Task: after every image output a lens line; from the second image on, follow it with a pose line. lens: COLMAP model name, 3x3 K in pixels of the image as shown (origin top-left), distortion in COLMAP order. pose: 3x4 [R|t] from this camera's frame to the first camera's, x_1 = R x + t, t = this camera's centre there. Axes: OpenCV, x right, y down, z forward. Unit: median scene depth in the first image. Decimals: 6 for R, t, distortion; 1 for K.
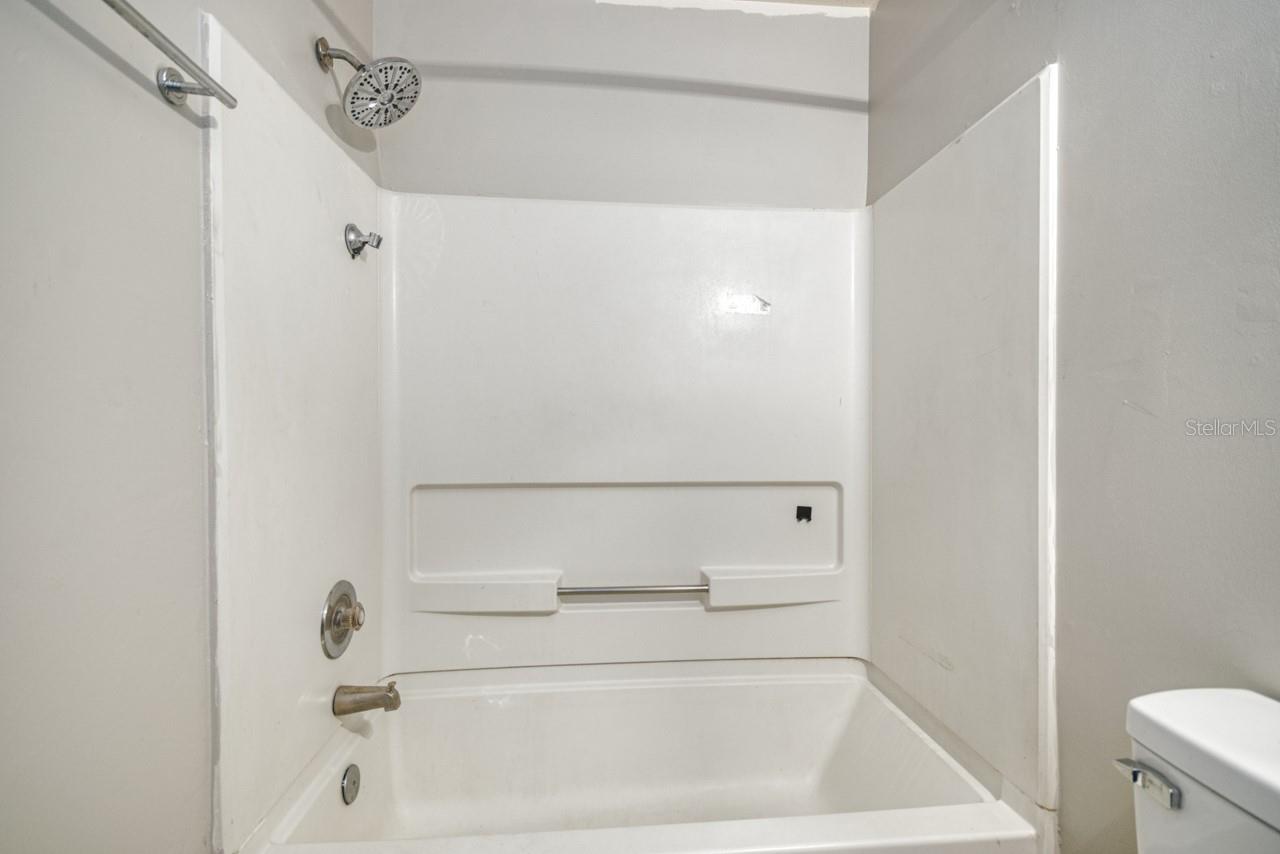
lens RADIAL K [[566.4, 0, 642.7], [0, 566.4, 424.7], [0, 0, 1]] dist [0.020315, -0.012238]
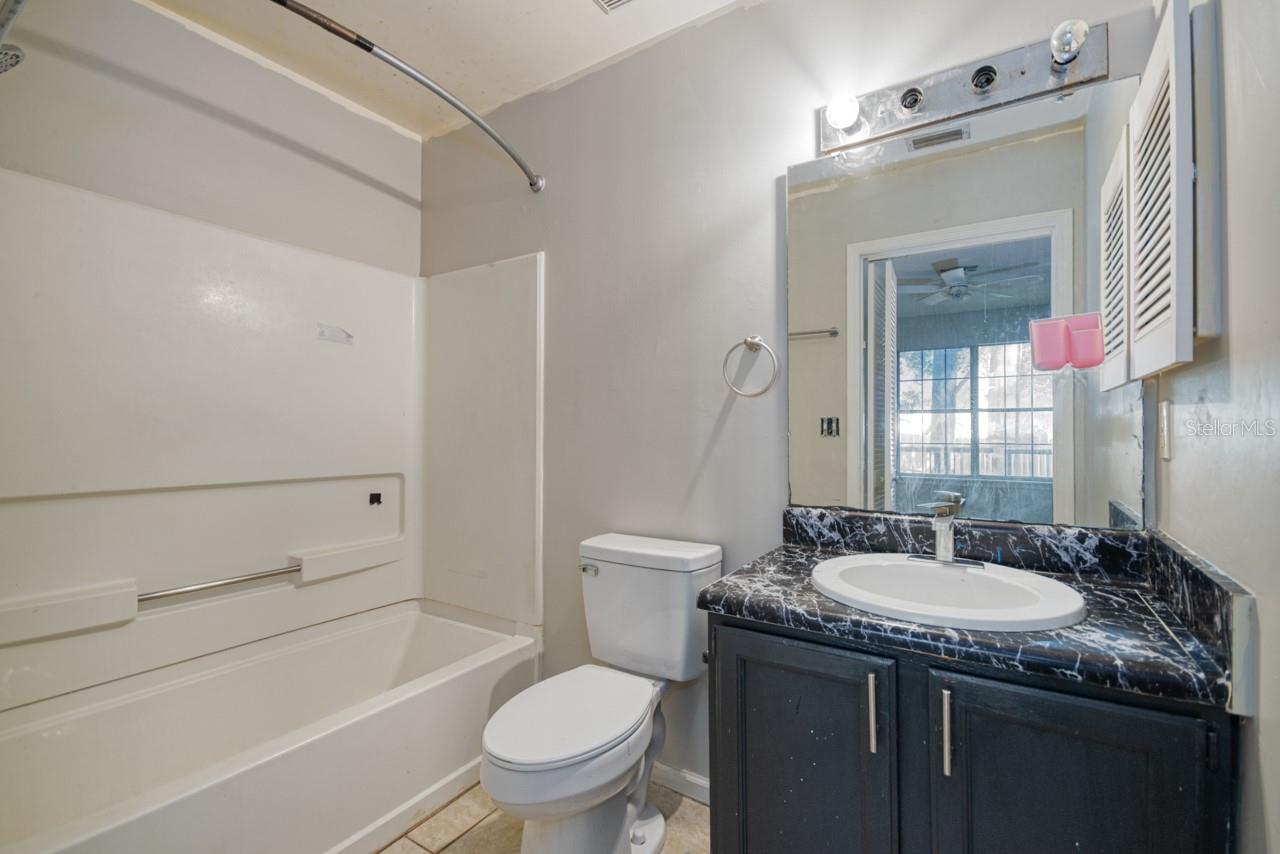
lens RADIAL K [[566.4, 0, 644.4], [0, 566.4, 426.1], [0, 0, 1]] dist [0.020315, -0.012238]
pose [[0.608546, 0.008414, 0.793474, -0.398238], [-0.002294, 0.999958, -0.008844, -0.001397], [-0.793515, 0.003562, 0.608540, -0.306861]]
